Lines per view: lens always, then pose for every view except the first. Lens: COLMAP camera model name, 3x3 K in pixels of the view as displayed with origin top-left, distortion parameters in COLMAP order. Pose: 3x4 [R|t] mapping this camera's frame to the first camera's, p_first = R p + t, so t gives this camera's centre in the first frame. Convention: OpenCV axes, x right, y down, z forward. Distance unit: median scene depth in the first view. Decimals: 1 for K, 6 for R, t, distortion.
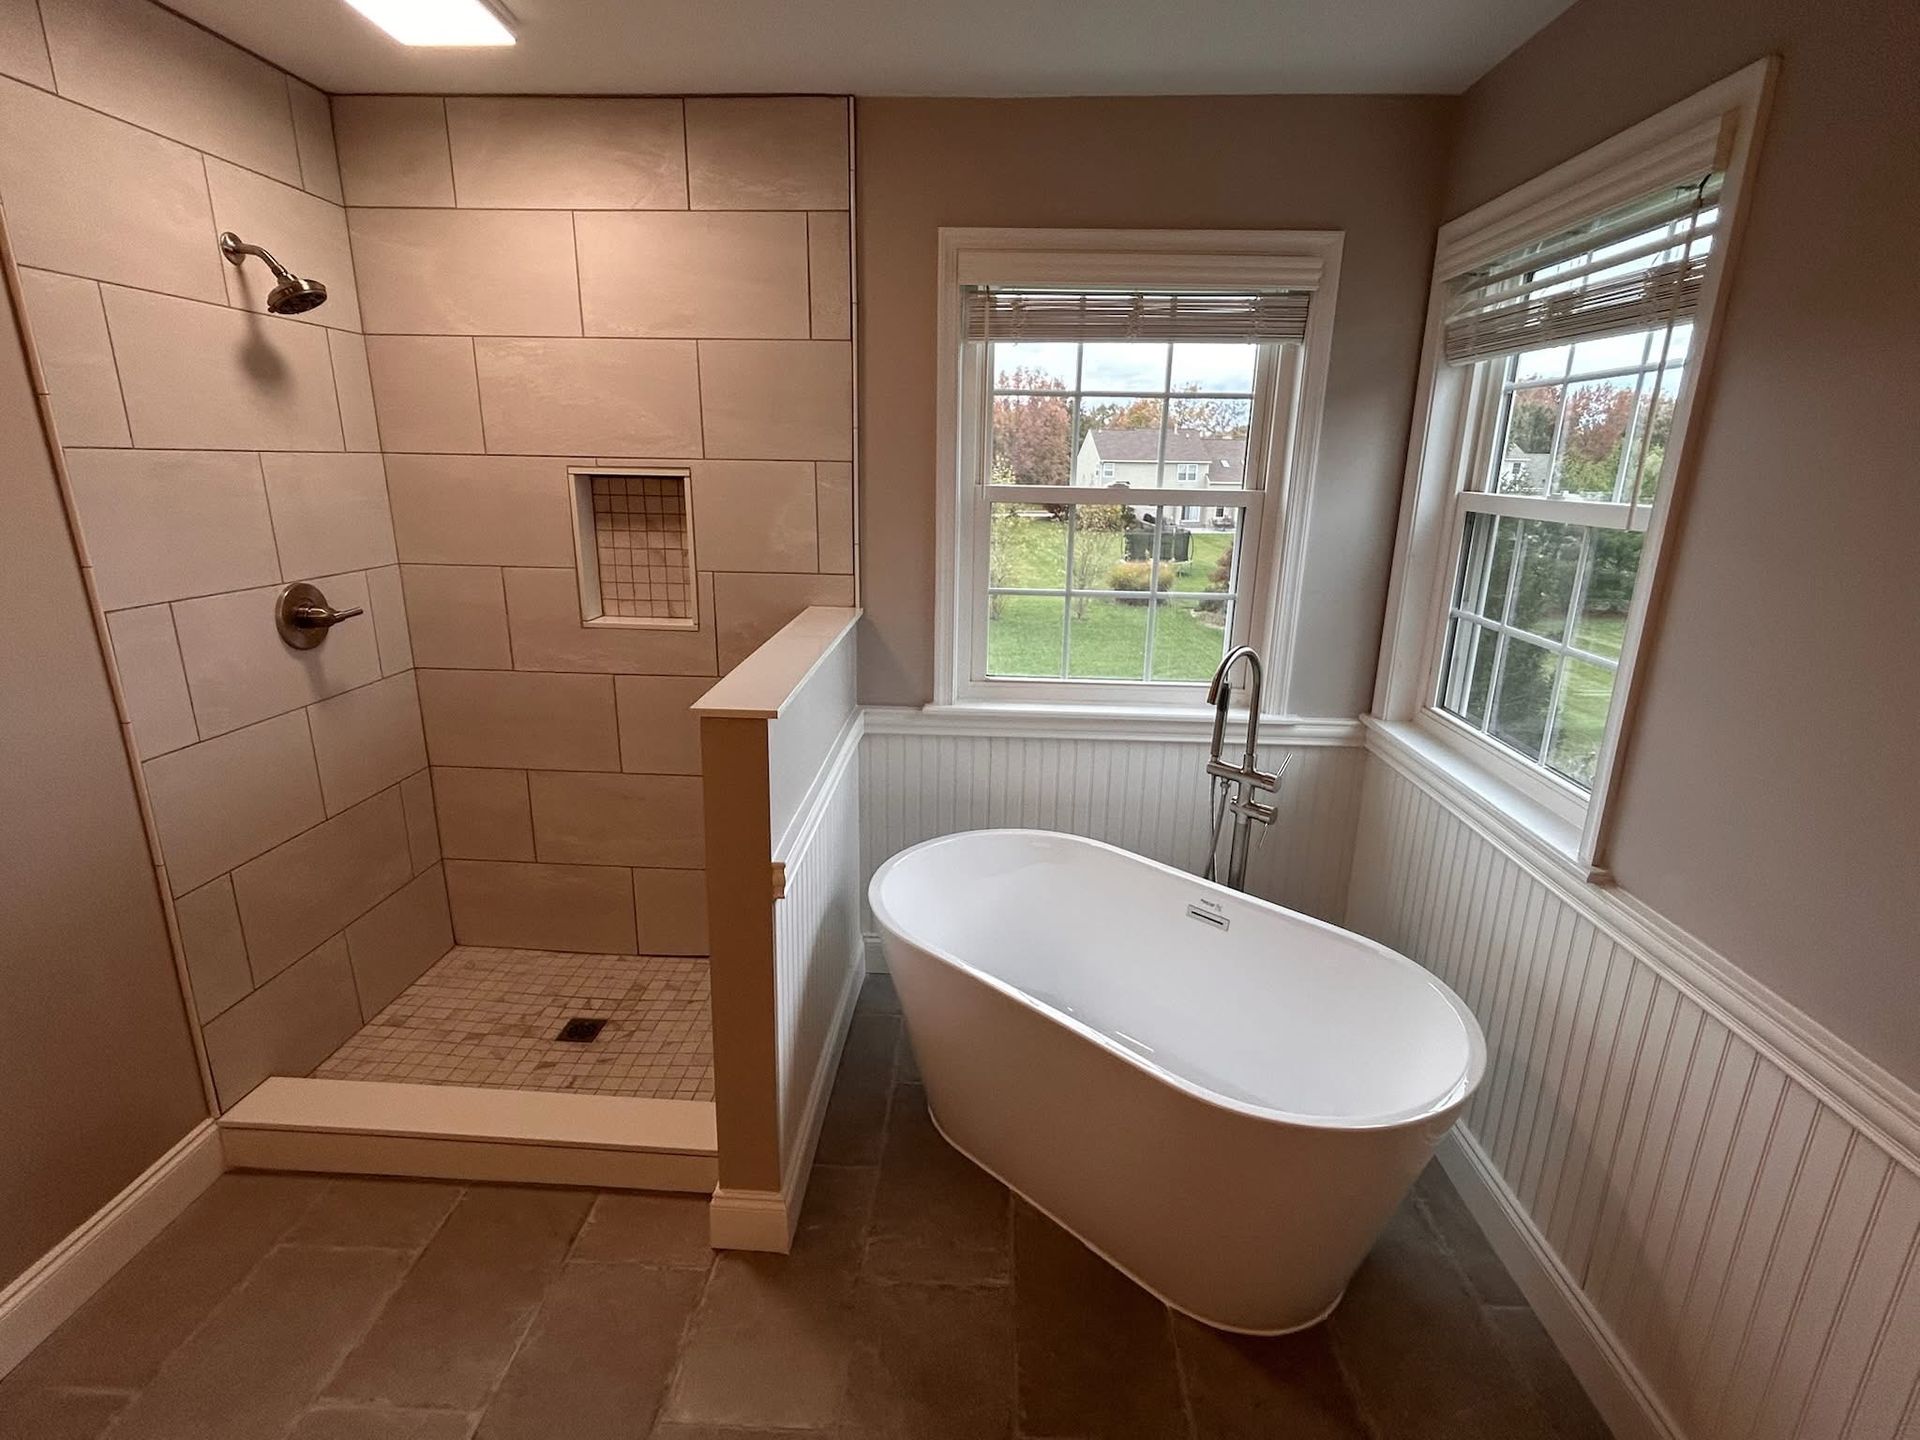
lens RADIAL K [[909.9, 0, 952.0], [0, 909.9, 716.4], [0, 0, 1]] dist [0.001167, 0.001352]
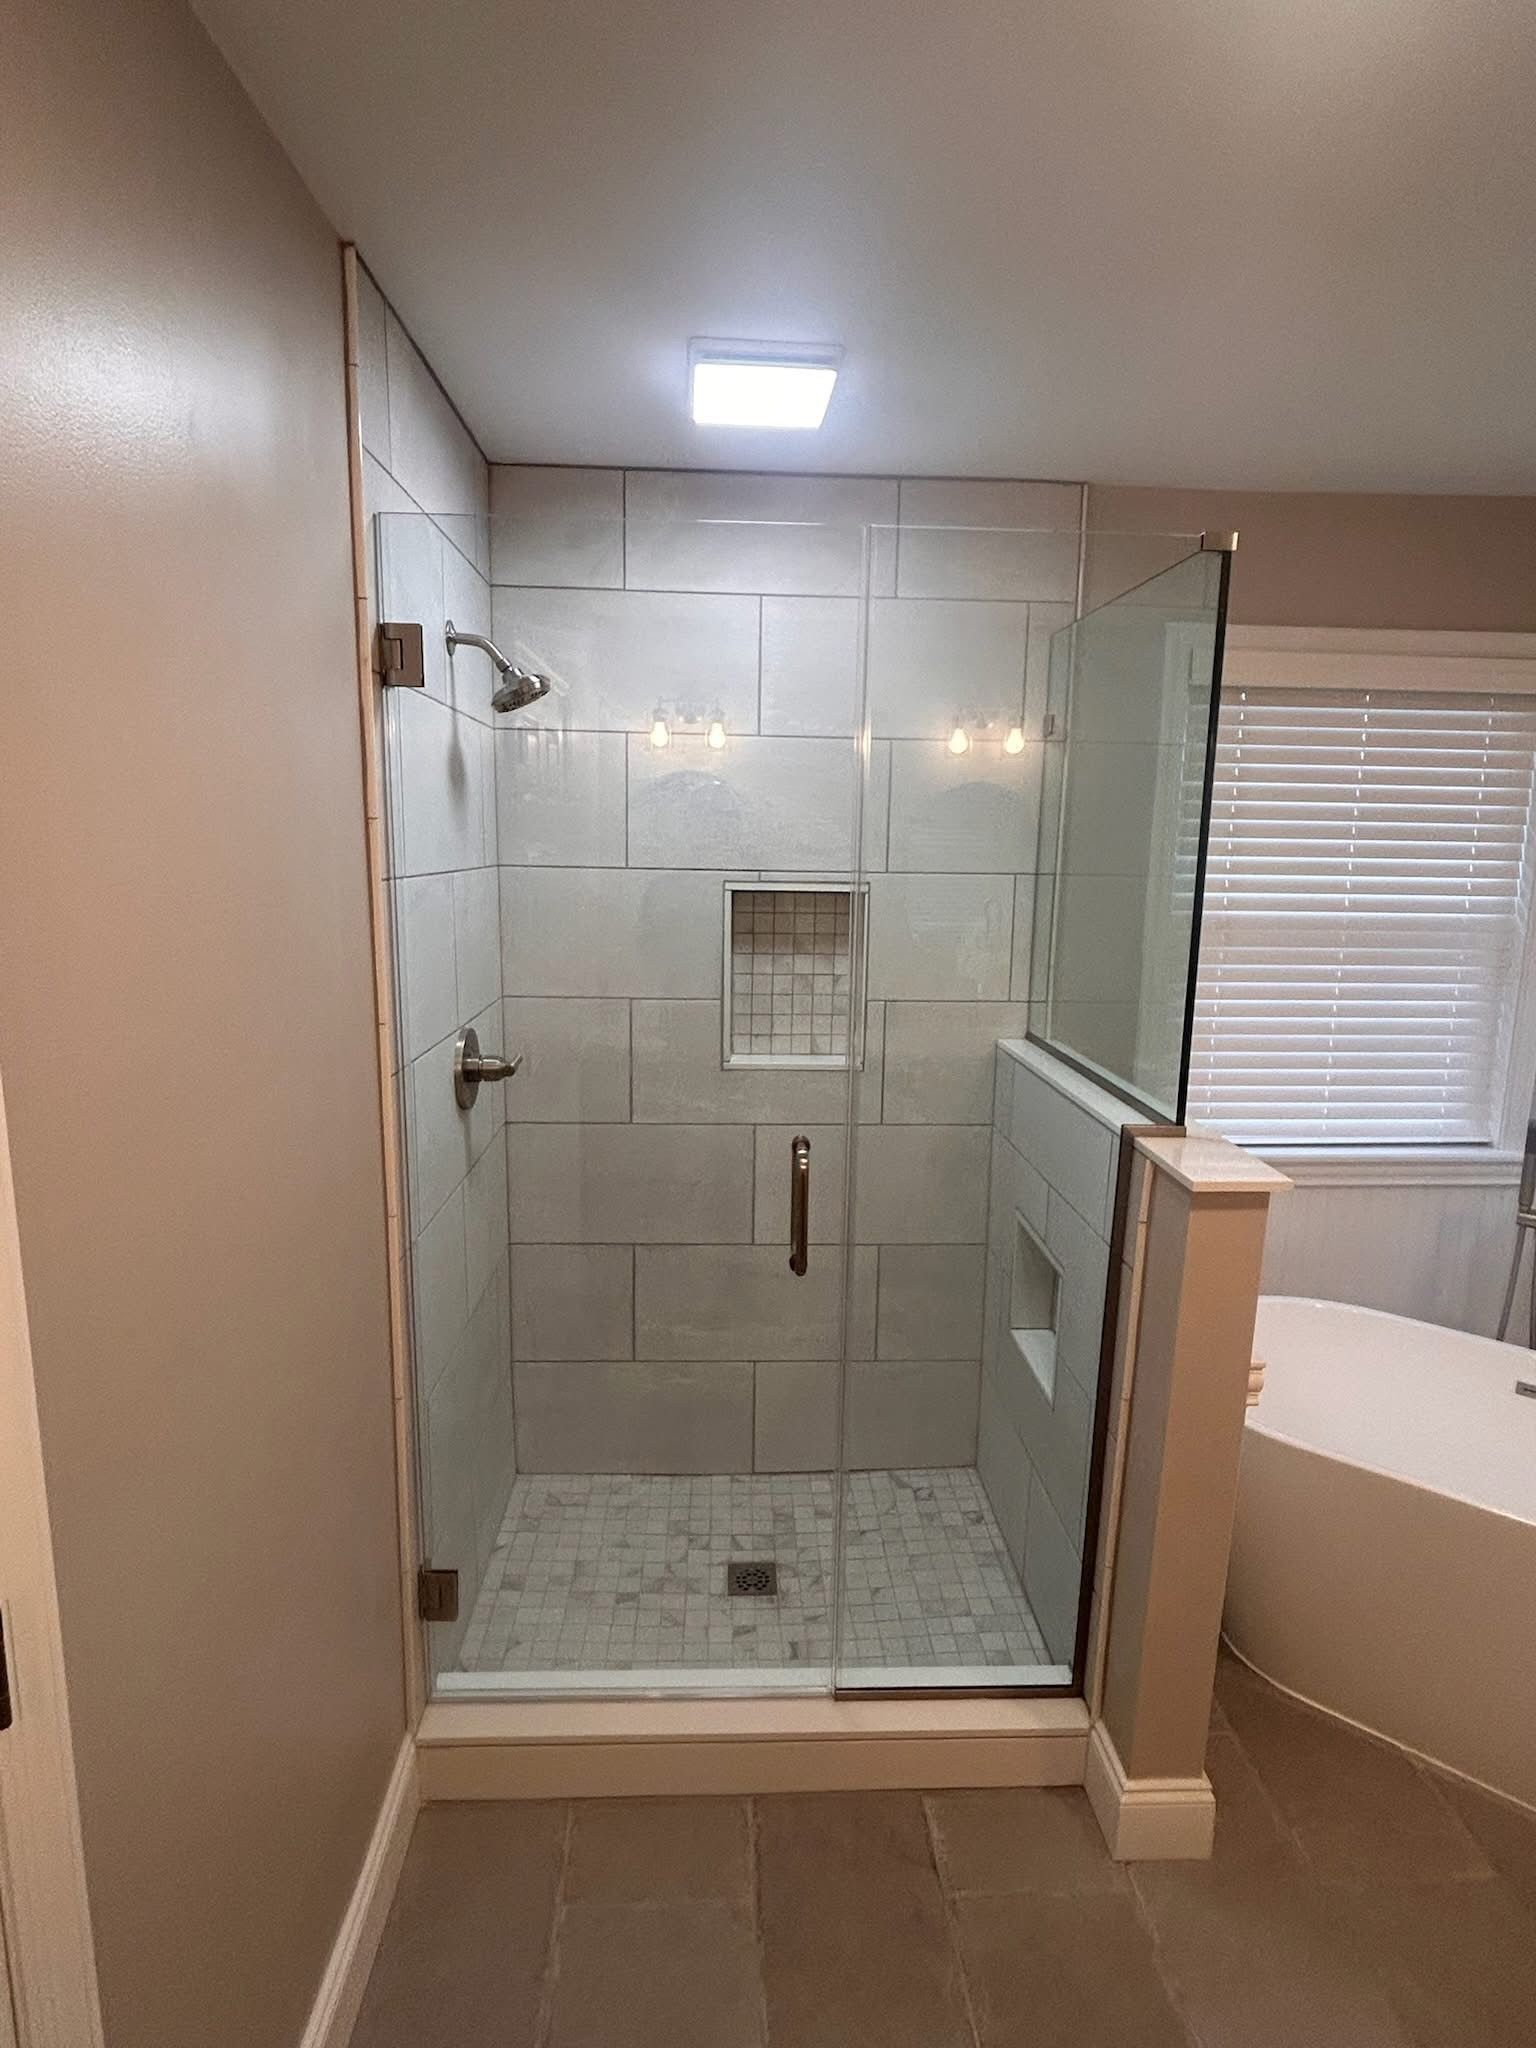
lens RADIAL K [[1073.5, 0, 770.0], [0, 1073.5, 1021.8], [0, 0, 1]] dist [-0.000857, -0.003465]
pose [[0.995140, -0.017647, 0.096872, -0.476747], [0.027717, 0.994231, -0.103618, -0.040094], [-0.094484, 0.105800, 0.989888, 0.023807]]
